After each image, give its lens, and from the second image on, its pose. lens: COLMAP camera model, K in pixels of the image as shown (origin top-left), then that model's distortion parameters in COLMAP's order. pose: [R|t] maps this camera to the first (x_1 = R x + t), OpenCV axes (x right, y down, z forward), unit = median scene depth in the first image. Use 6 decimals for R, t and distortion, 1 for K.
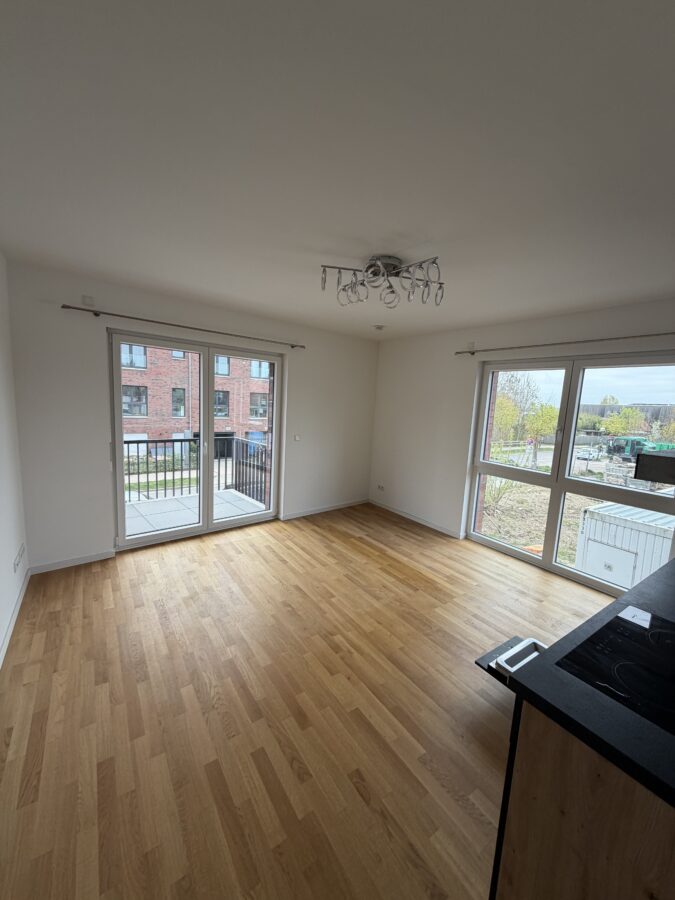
lens RADIAL K [[358.6, 0, 337.5], [0, 358.6, 450.0], [0, 0, 1]] dist [0.000872, 0.000084]
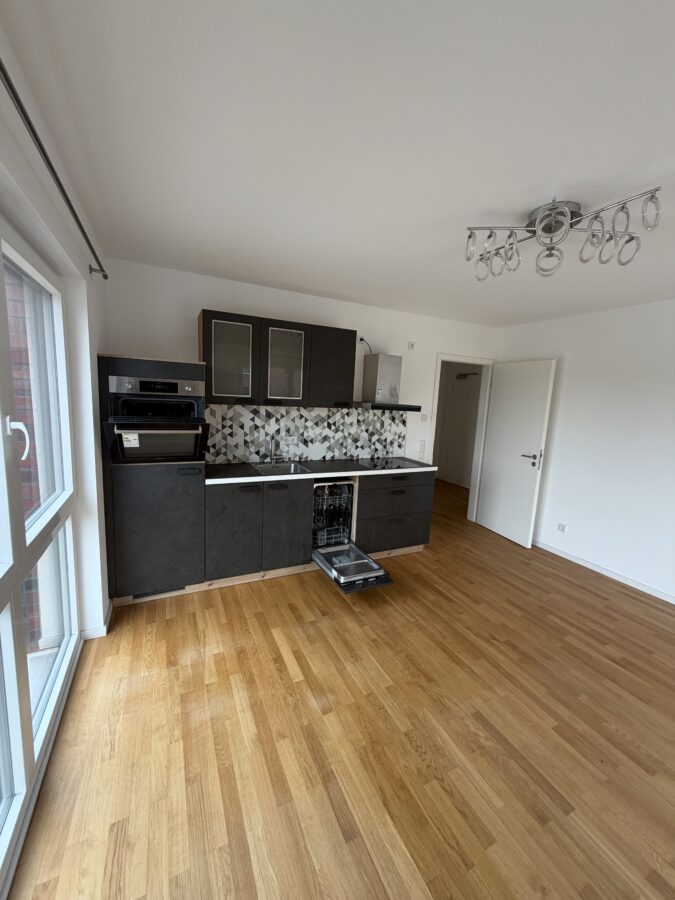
lens RADIAL K [[358.6, 0, 337.5], [0, 358.6, 450.0], [0, 0, 1]] dist [0.000872, 0.000084]
pose [[-0.983098, -0.119852, 0.138399, 0.343440], [-0.075031, 0.953296, 0.292569, -0.201092], [-0.167000, 0.277240, -0.946176, 1.598561]]
